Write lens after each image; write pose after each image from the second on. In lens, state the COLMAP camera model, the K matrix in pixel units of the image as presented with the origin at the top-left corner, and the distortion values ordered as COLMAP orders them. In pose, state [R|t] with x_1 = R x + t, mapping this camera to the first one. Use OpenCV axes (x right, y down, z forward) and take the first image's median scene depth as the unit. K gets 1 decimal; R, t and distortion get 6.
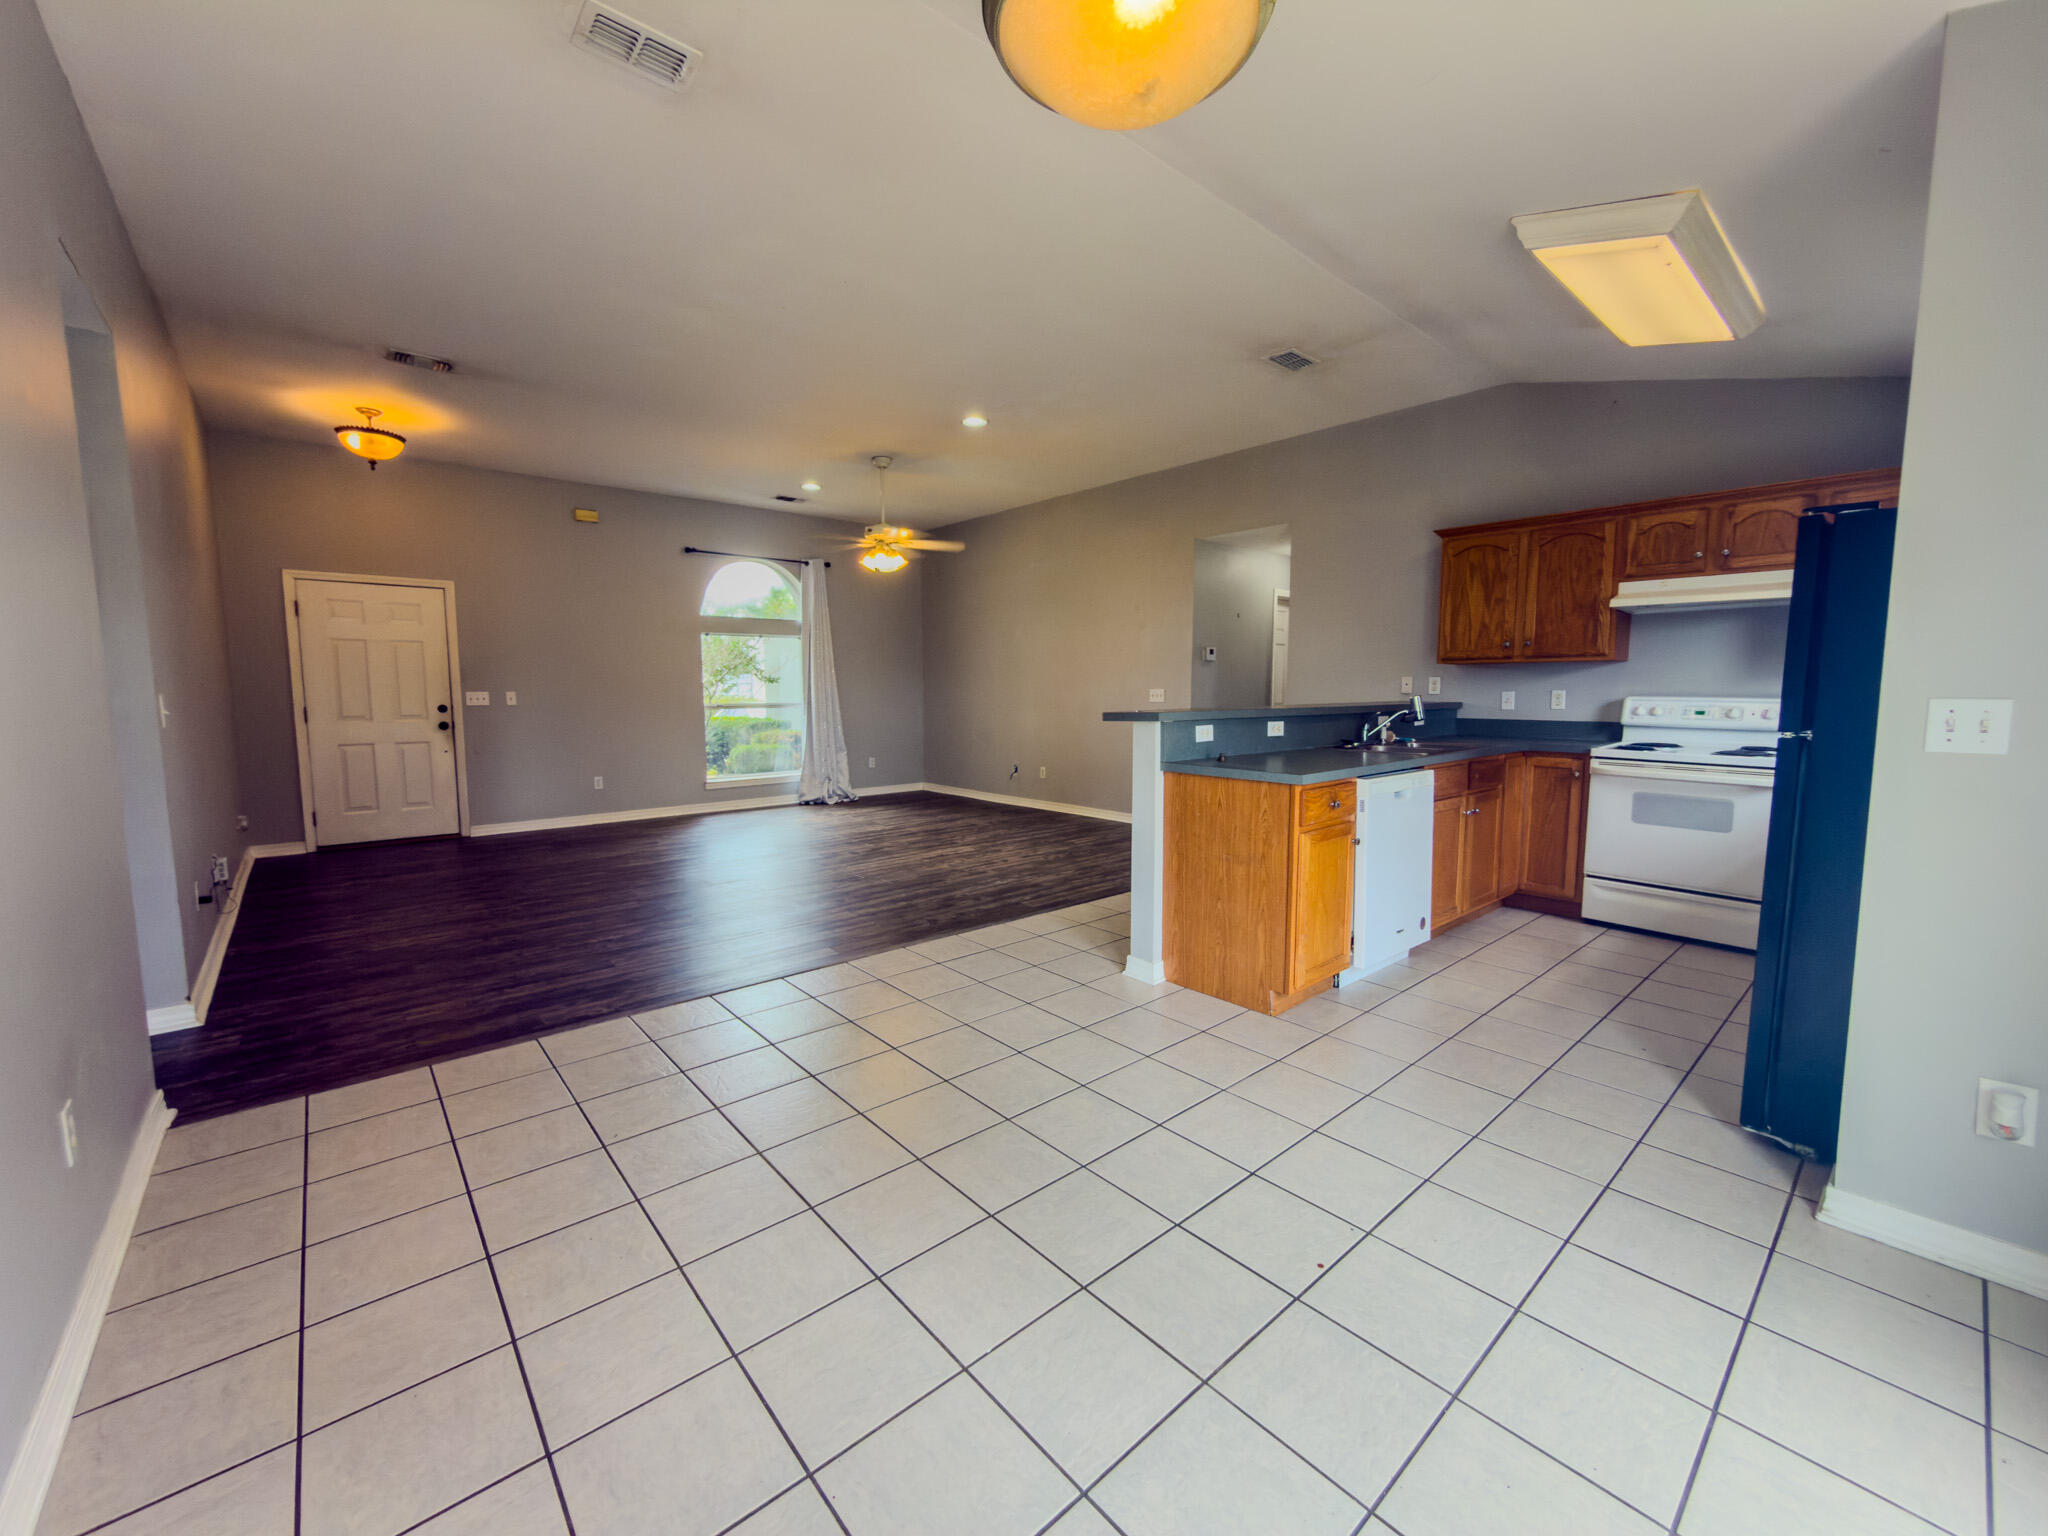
lens RADIAL K [[814.1, 0, 1025.4], [0, 814.1, 765.5], [0, 0, 1]] dist [-0.002229, 0.000314]
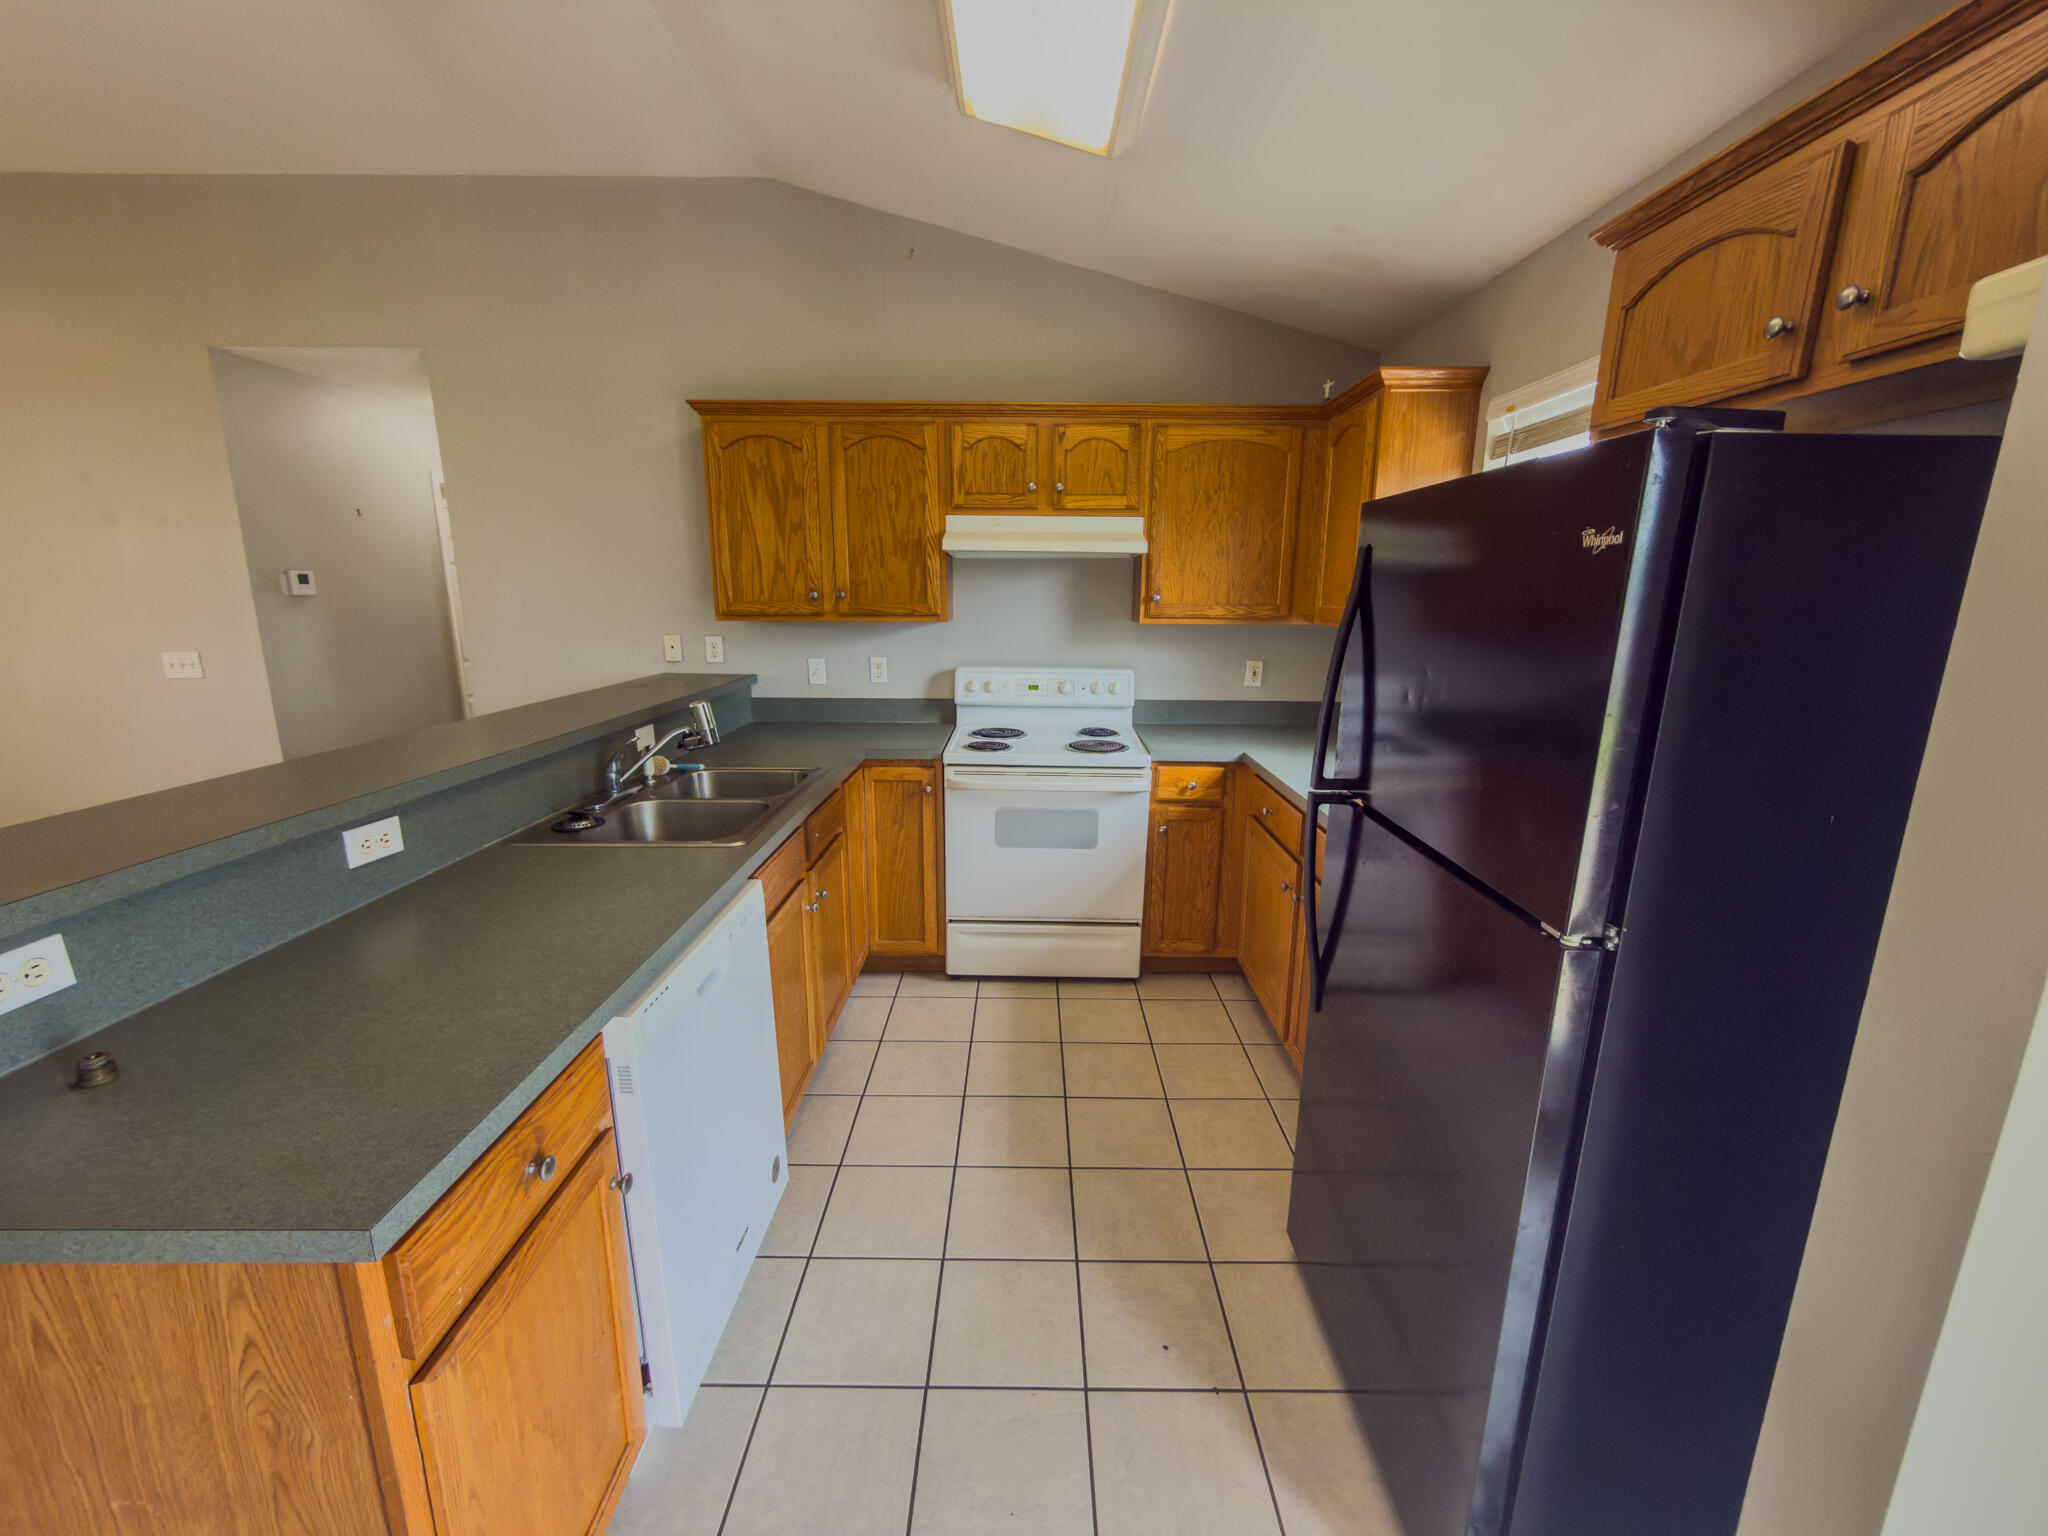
lens RADIAL K [[814.1, 0, 1025.4], [0, 814.1, 765.5], [0, 0, 1]] dist [-0.002229, 0.000314]
pose [[0.658936, -0.152384, 0.736602, 0.202963], [0.065318, 0.987157, 0.145787, -0.102983], [-0.749358, -0.047951, 0.660427, 0.446567]]
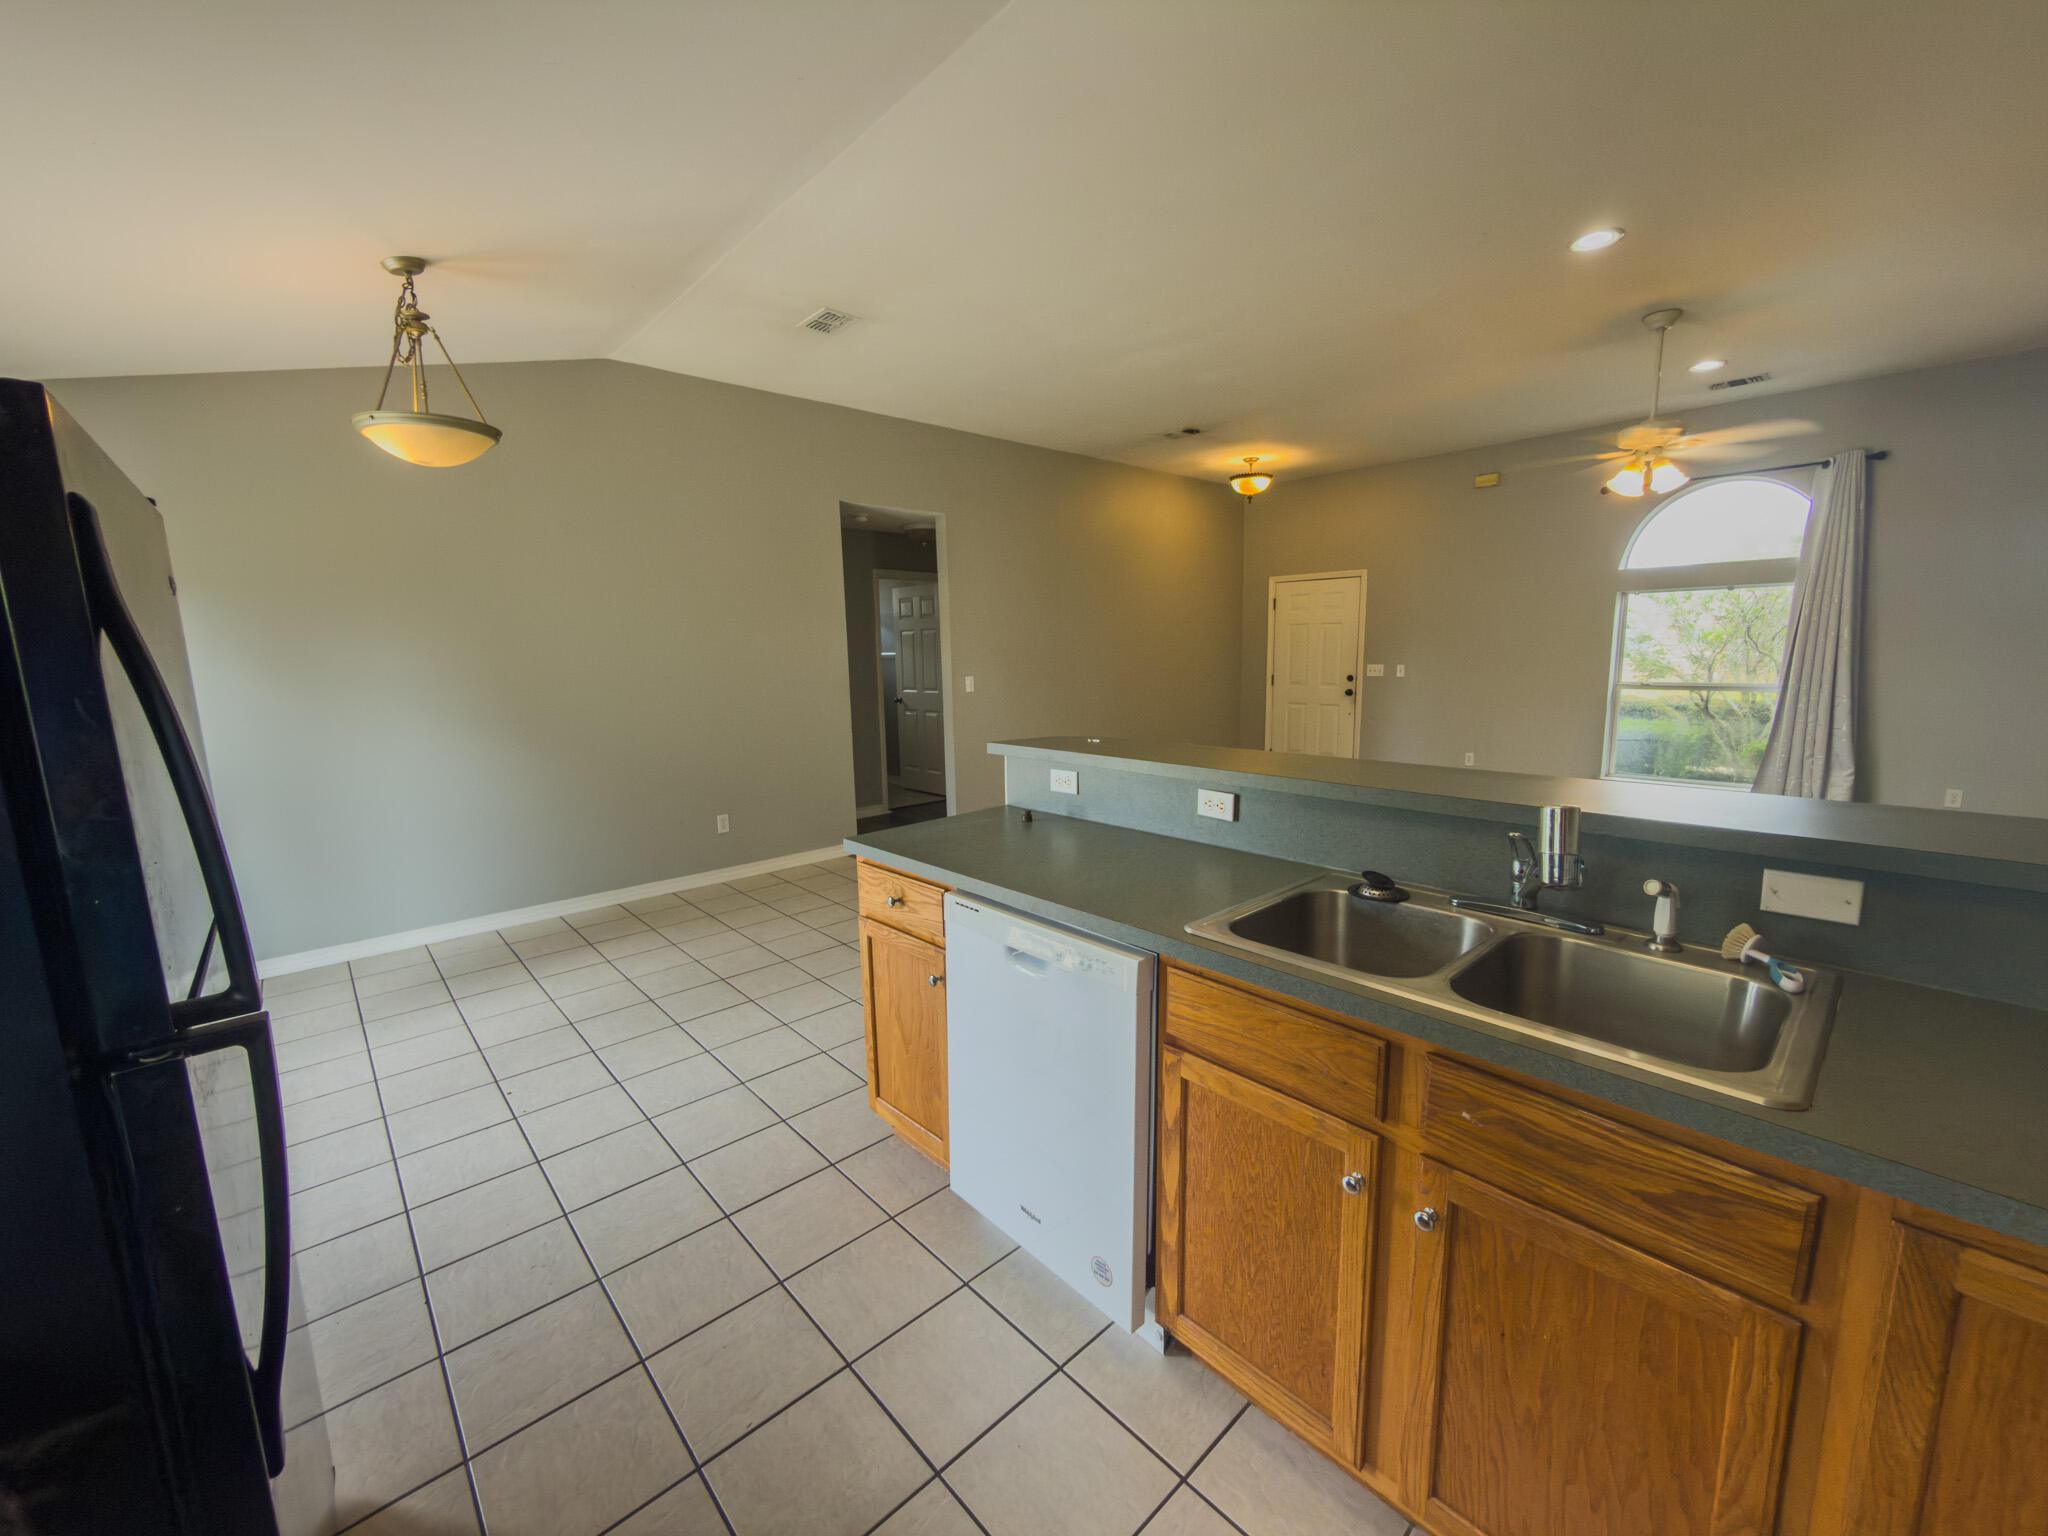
lens RADIAL K [[814.1, 0, 1025.4], [0, 814.1, 765.5], [0, 0, 1]] dist [-0.002229, 0.000314]
pose [[0.017235, 0.148376, -0.988781, 0.731430], [-0.078938, 0.986043, 0.146590, -0.122756], [0.996731, 0.075526, 0.028707, 0.752182]]
